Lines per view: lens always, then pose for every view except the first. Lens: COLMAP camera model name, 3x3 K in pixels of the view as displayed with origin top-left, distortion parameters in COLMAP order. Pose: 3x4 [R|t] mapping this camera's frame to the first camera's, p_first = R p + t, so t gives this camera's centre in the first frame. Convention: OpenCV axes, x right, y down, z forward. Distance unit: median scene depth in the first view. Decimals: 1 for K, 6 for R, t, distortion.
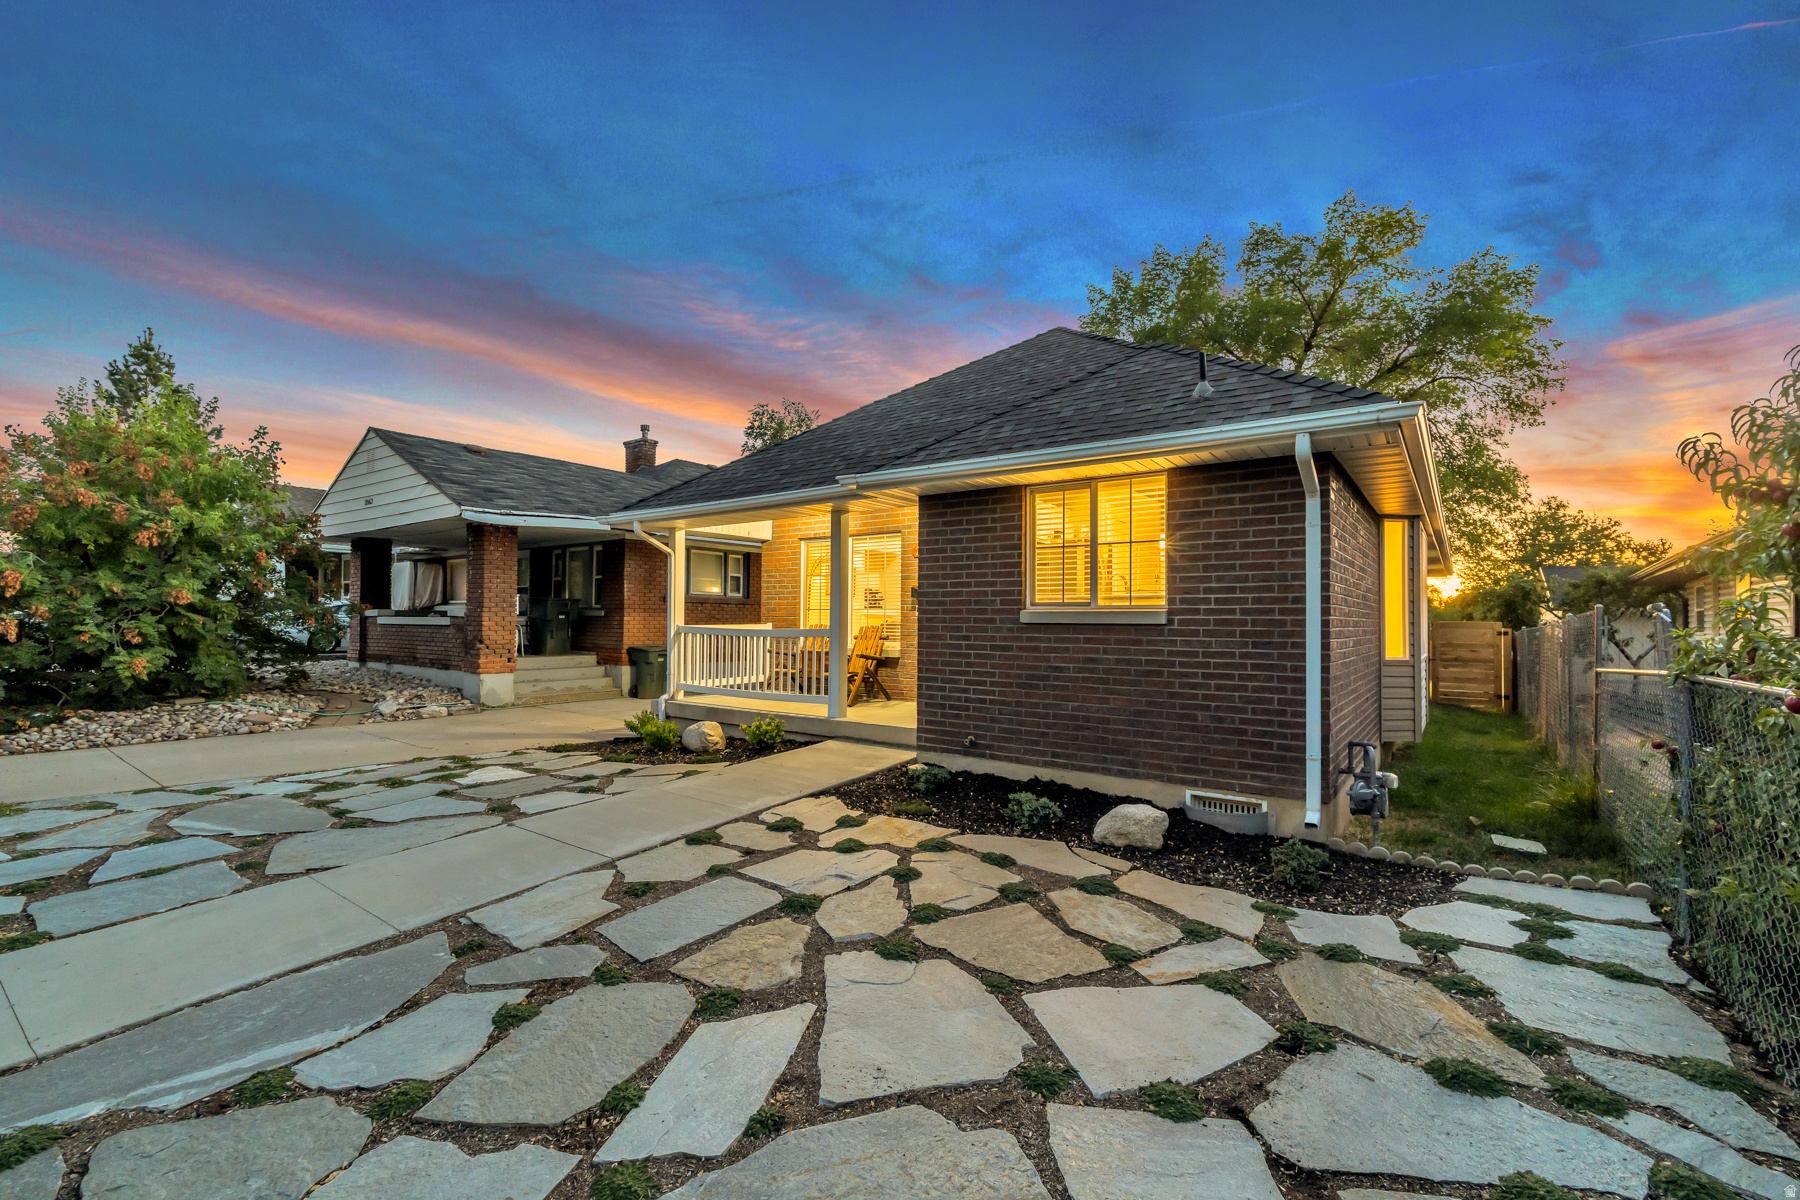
lens RADIAL K [[778.9, 0, 908.5], [0, 778.9, 604.8], [0, 0, 1]] dist [-0.002759, 0.000313]
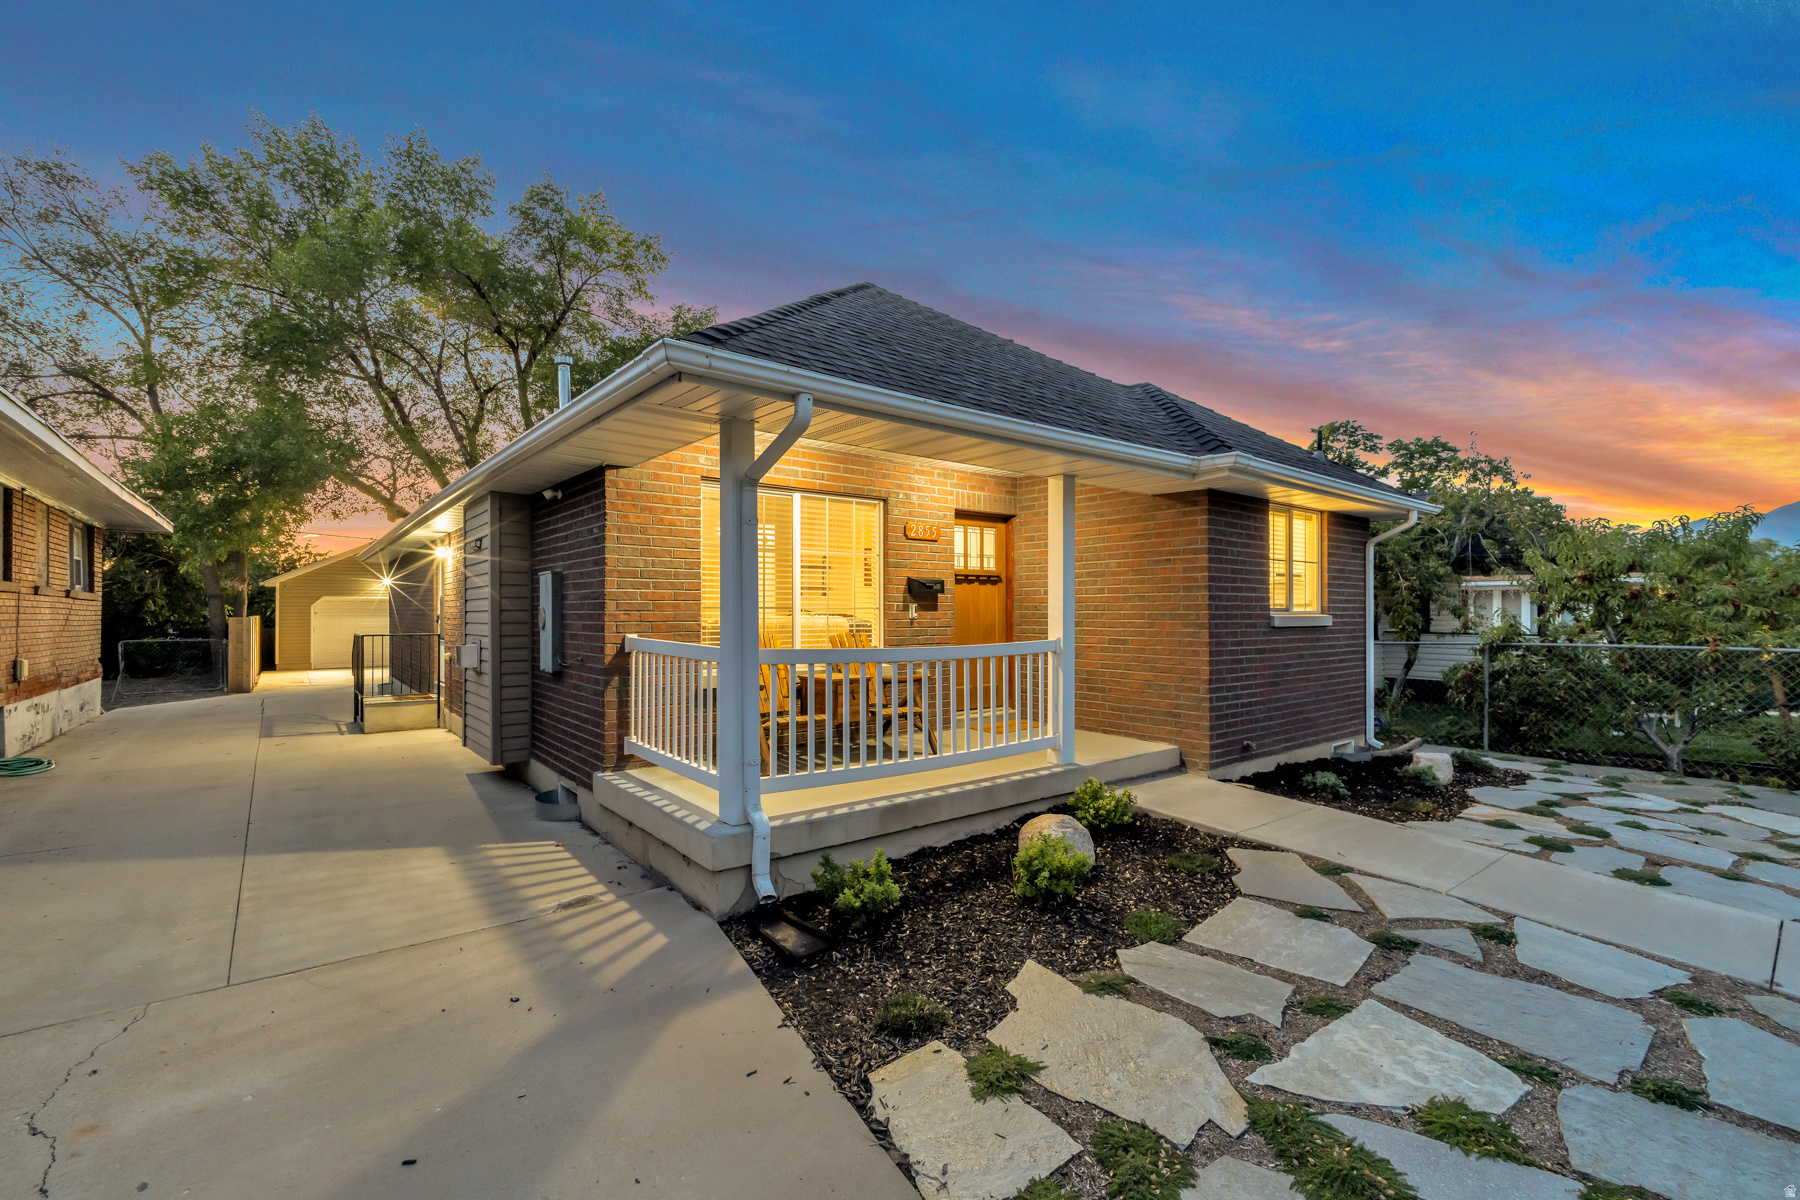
lens RADIAL K [[778.9, 0, 898.4], [0, 778.9, 604.3], [0, 0, 1]] dist [-0.002759, 0.000313]
pose [[0.263500, 0.001906, 0.964657, -1.210757], [-0.019691, 0.999800, 0.003403, -0.001908], [-0.964458, -0.019892, 0.263485, 1.409620]]
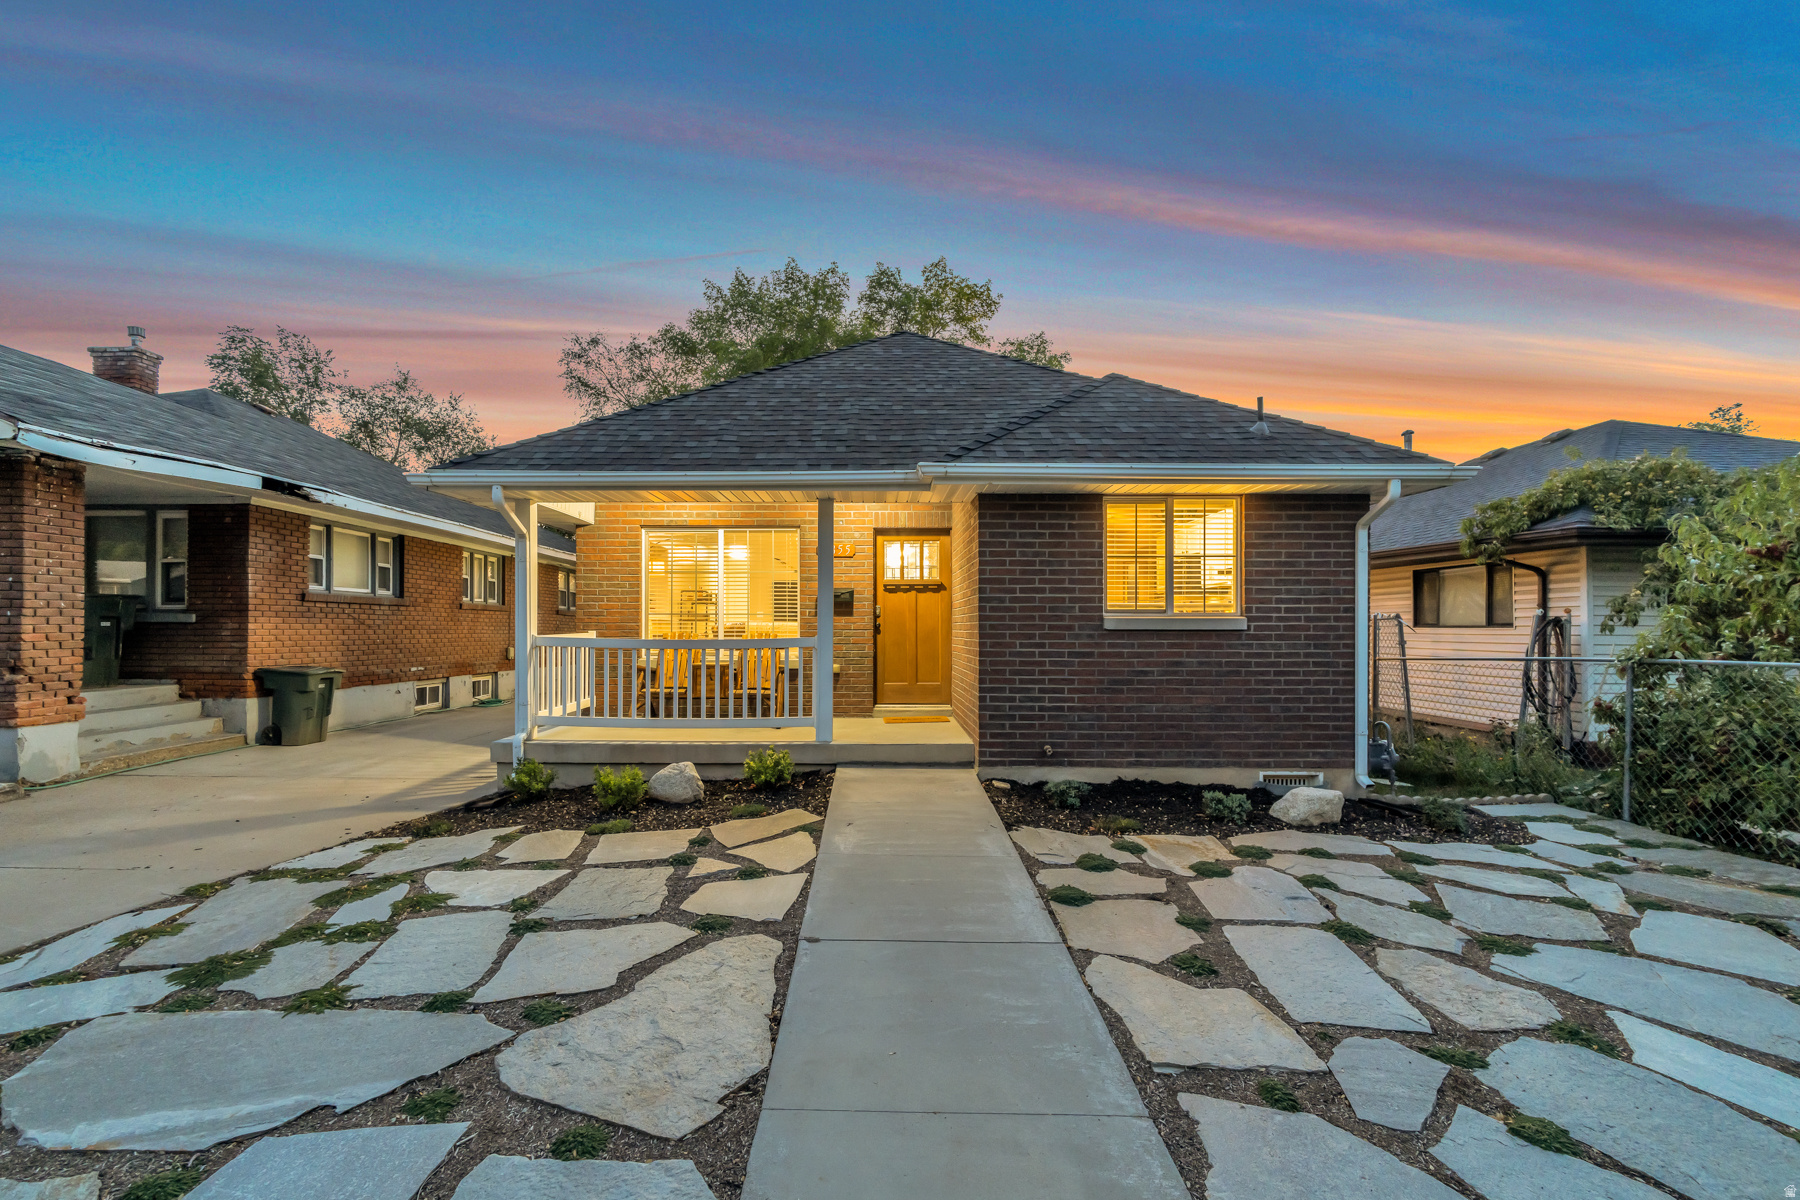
lens RADIAL K [[778.9, 0, 848.6], [0, 778.9, 624.6], [0, 0, 1]] dist [-0.002759, 0.000313]
pose [[0.809426, -0.004969, 0.587201, -0.840595], [-0.007644, 0.999790, 0.018996, -0.000059], [-0.587172, -0.019864, 0.809218, 0.430016]]
